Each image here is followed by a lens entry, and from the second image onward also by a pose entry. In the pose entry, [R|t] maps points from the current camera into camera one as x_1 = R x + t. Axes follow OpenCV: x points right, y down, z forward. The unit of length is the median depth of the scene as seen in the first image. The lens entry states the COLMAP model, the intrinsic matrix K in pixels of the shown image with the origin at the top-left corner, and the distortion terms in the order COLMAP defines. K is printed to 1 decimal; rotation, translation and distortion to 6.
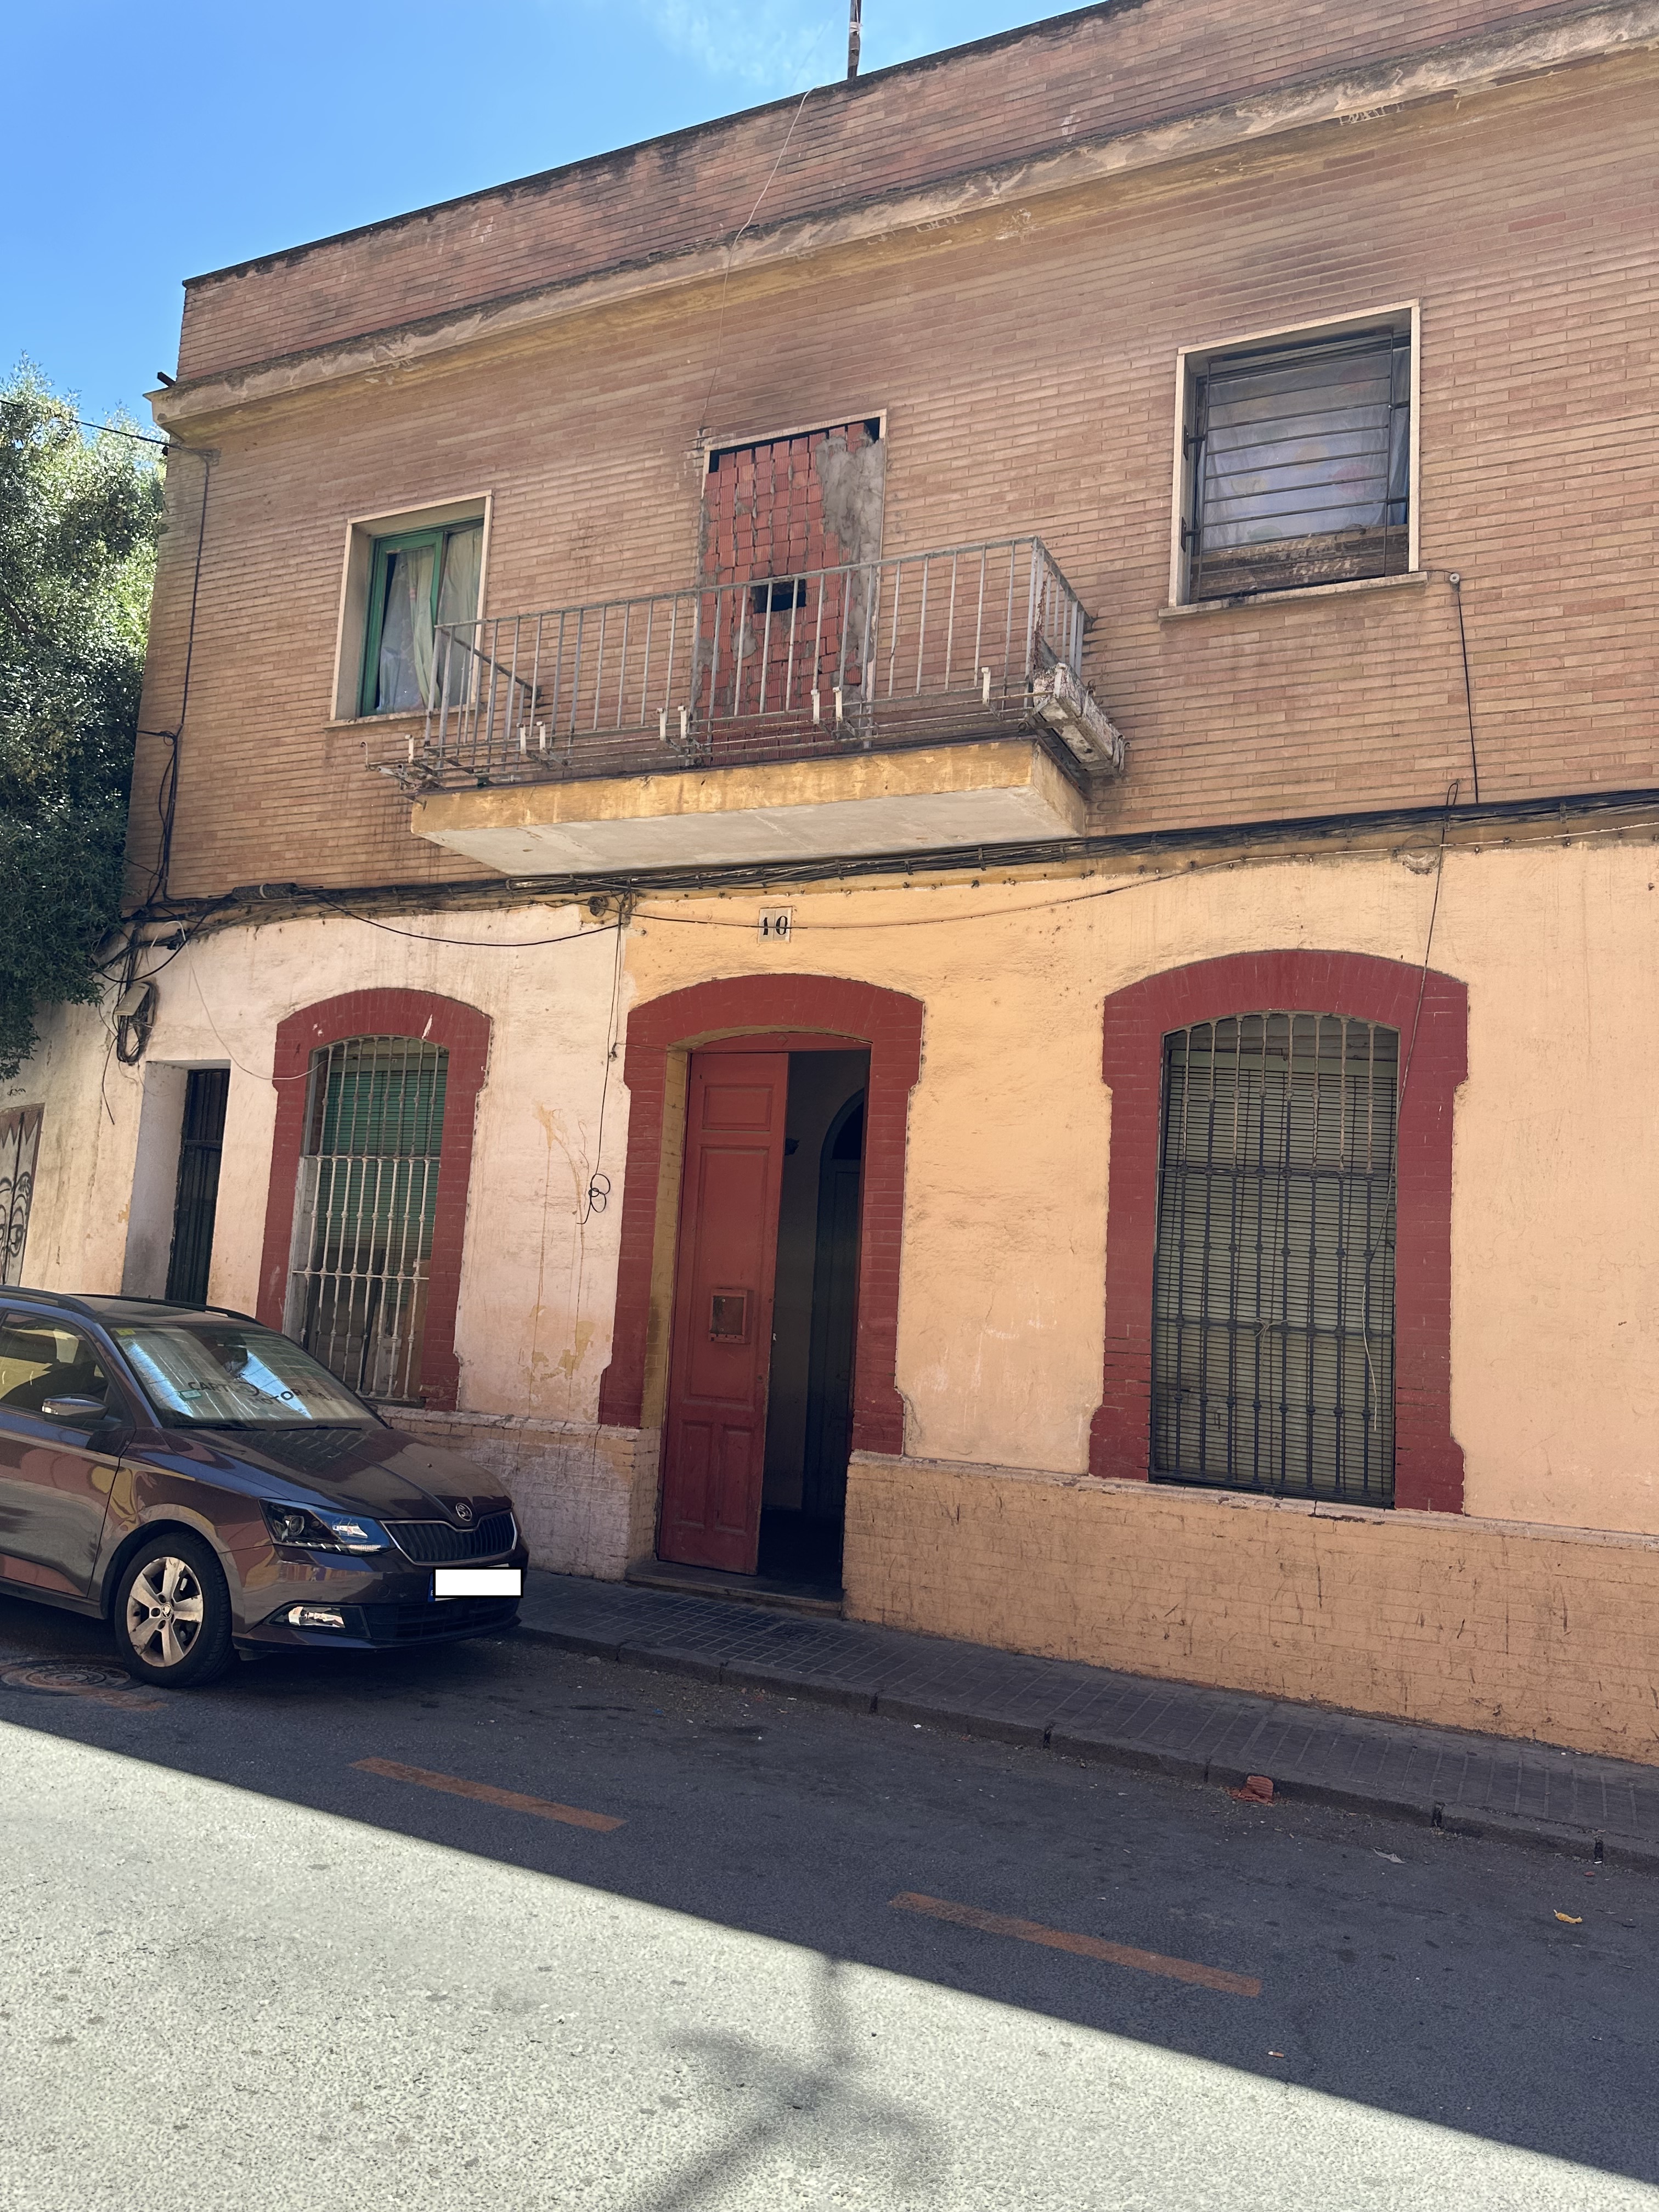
lens RADIAL K [[1576.9, 0, 811.0], [0, 1576.9, 1101.3], [0, 0, 1]] dist [0.121944, -0.209723]
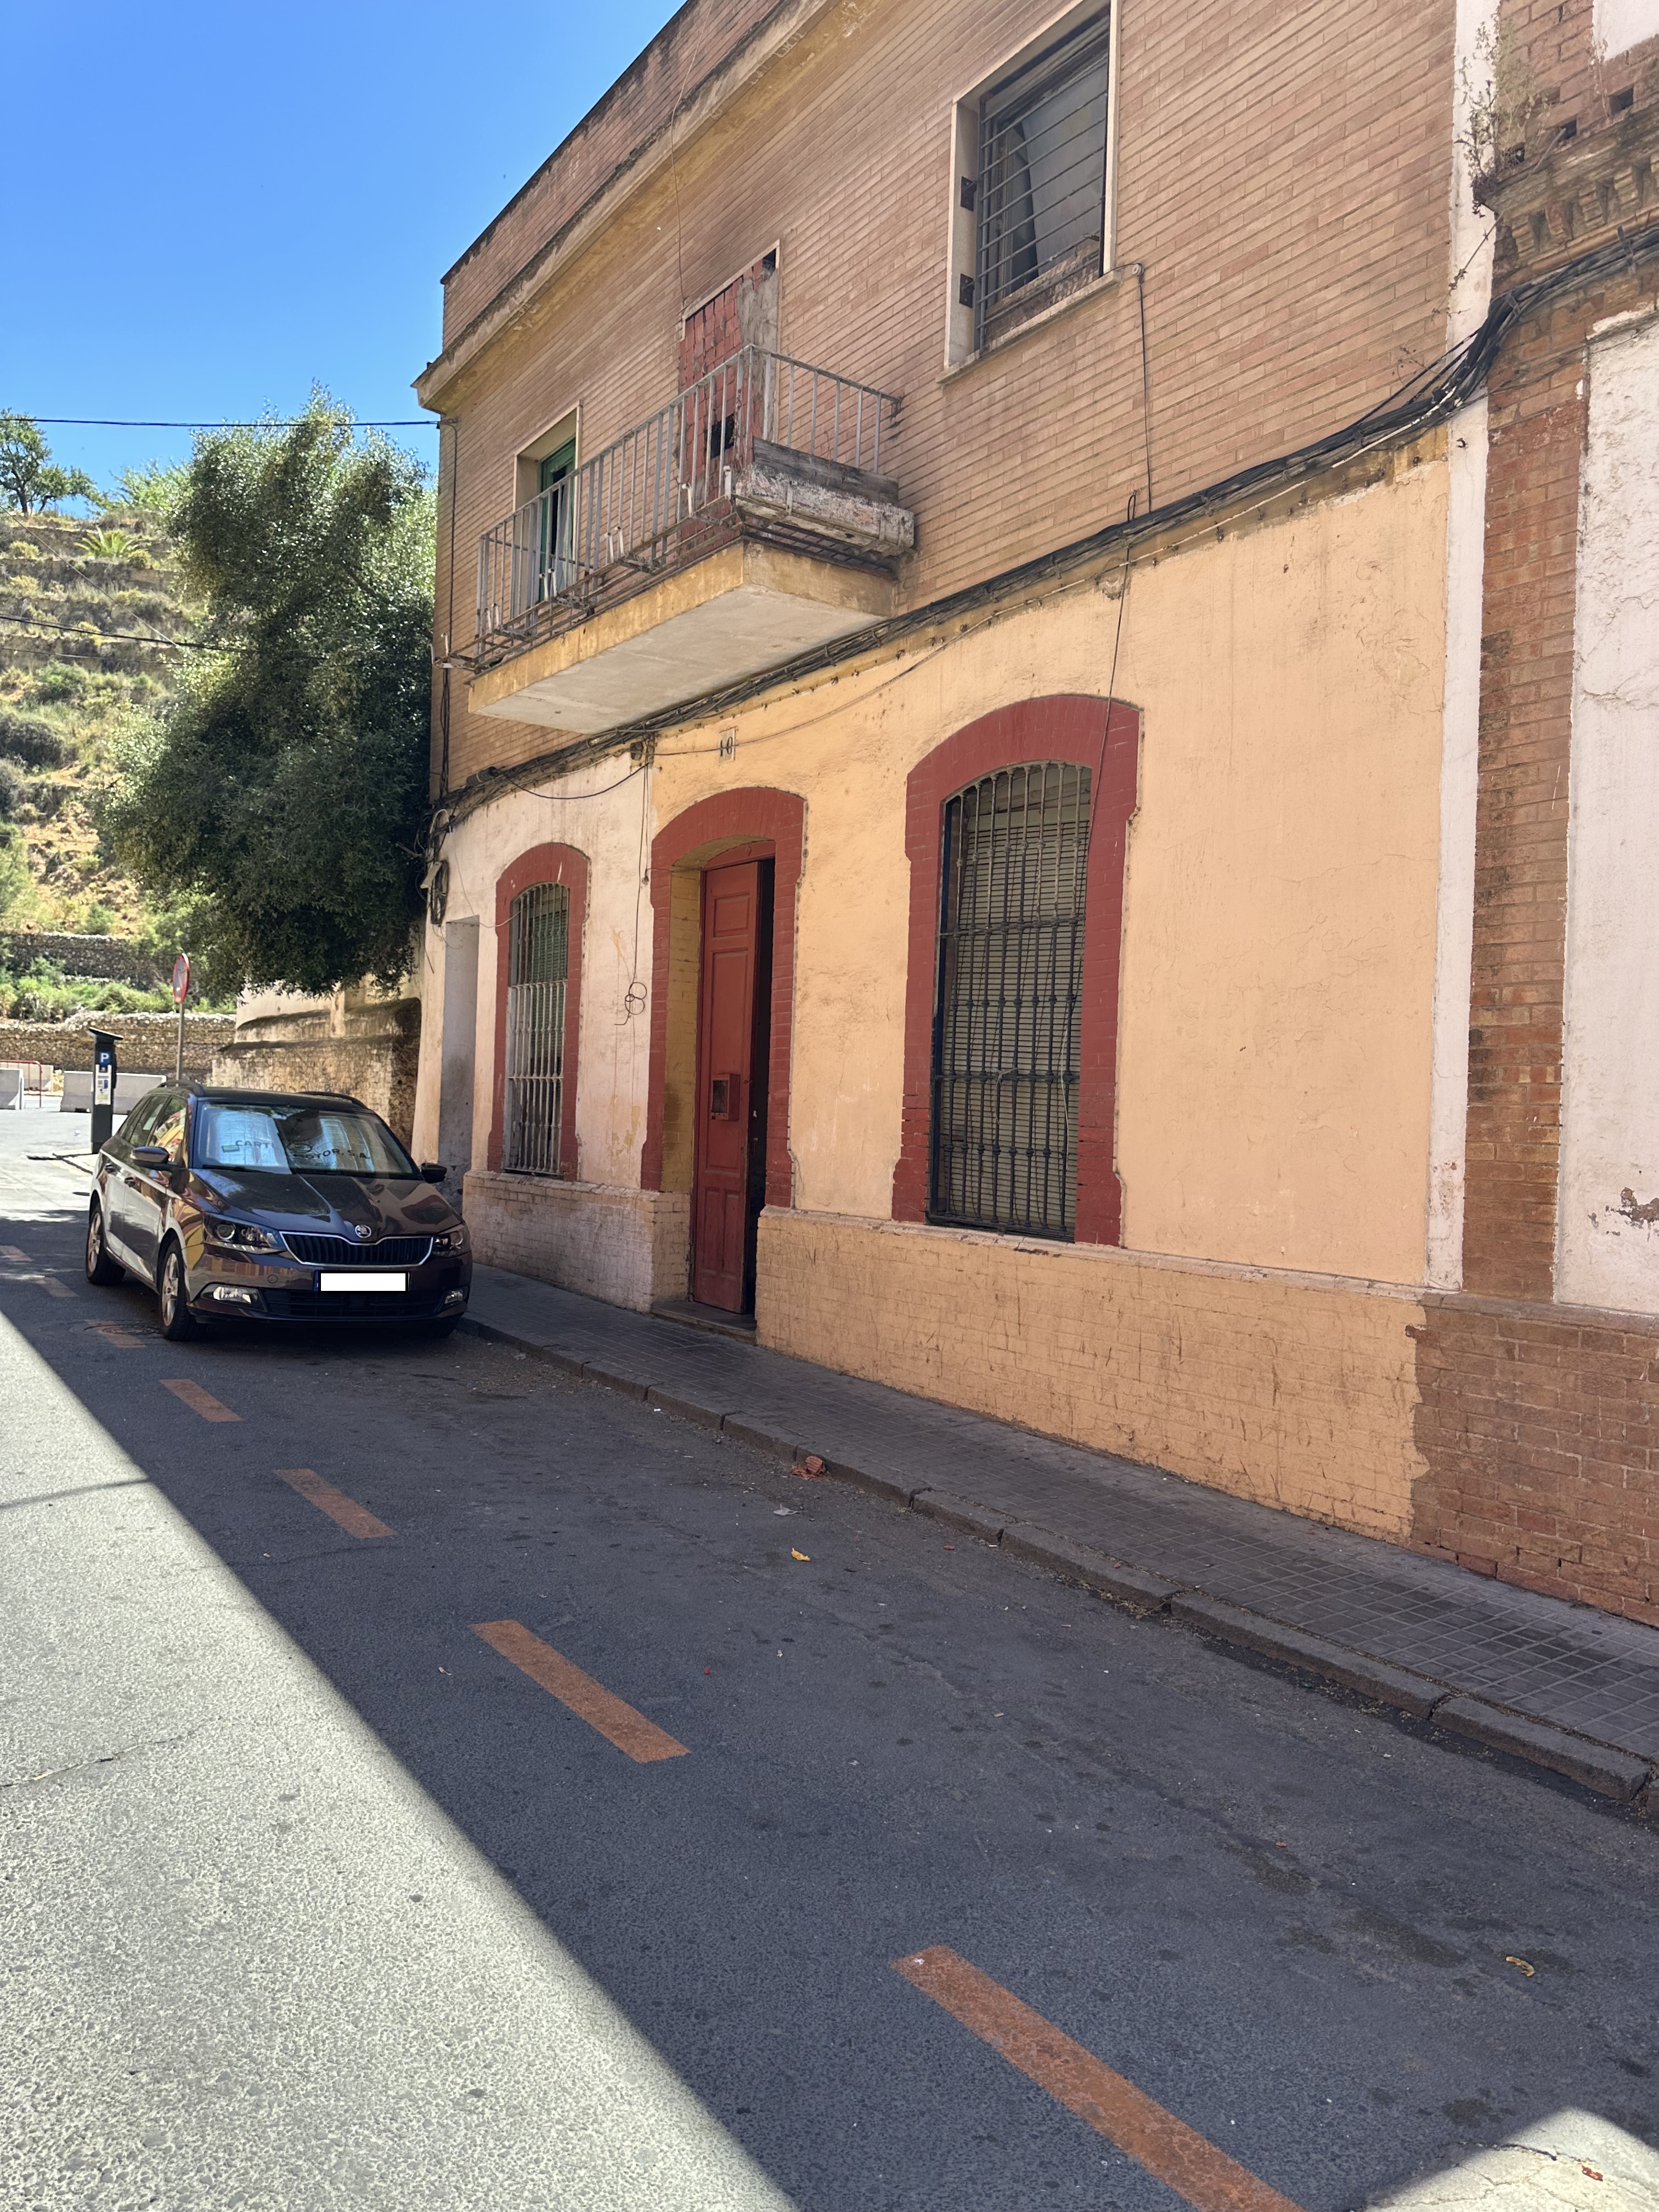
lens RADIAL K [[1568.1, 0, 820.9], [0, 1568.1, 1106.0], [0, 0, 1]] dist [0.093356, -0.139148]
pose [[0.862482, -0.029414, -0.505231, 0.608988], [0.074960, 0.994723, 0.070052, 0.070364], [0.500505, -0.098291, 0.860136, 0.053323]]
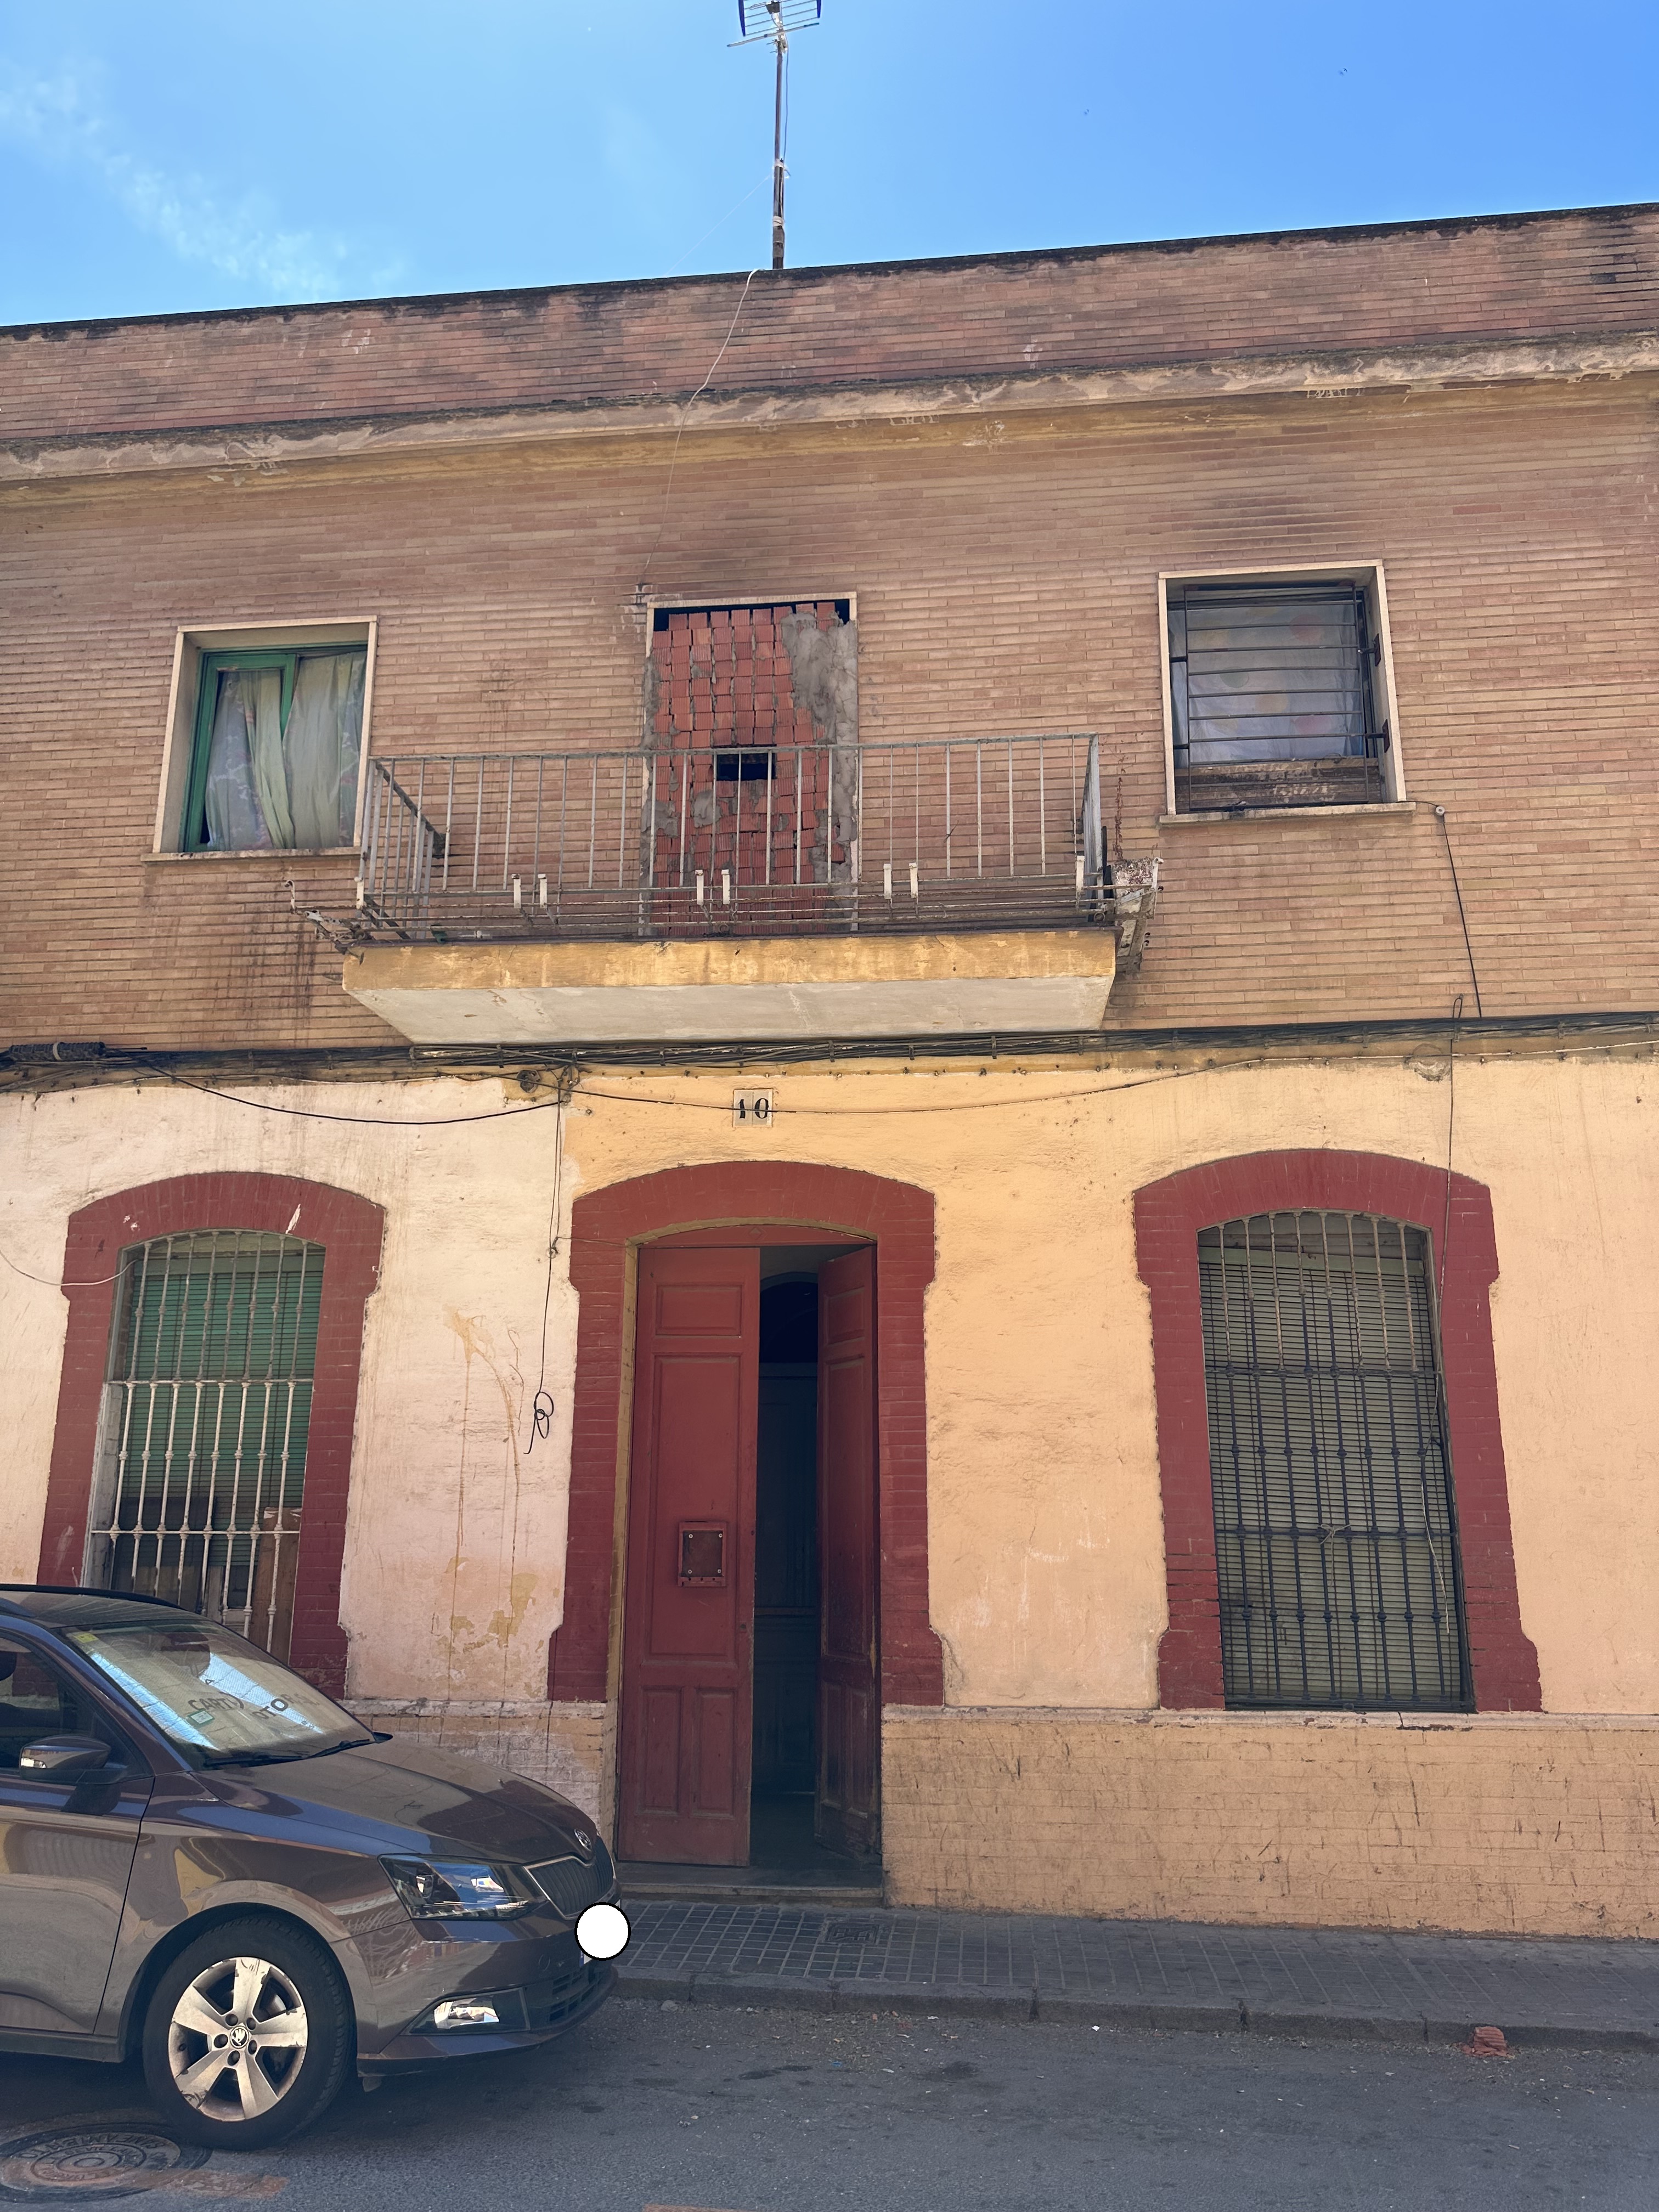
lens RADIAL K [[1574.5, 0, 827.9], [0, 1574.5, 1090.8], [0, 0, 1]] dist [0.097943, -0.151048]
pose [[0.939387, 0.031066, 0.341447, -0.303492], [0.011124, 0.992601, -0.120914, -0.011403], [-0.342677, 0.117383, 0.932091, 0.138946]]
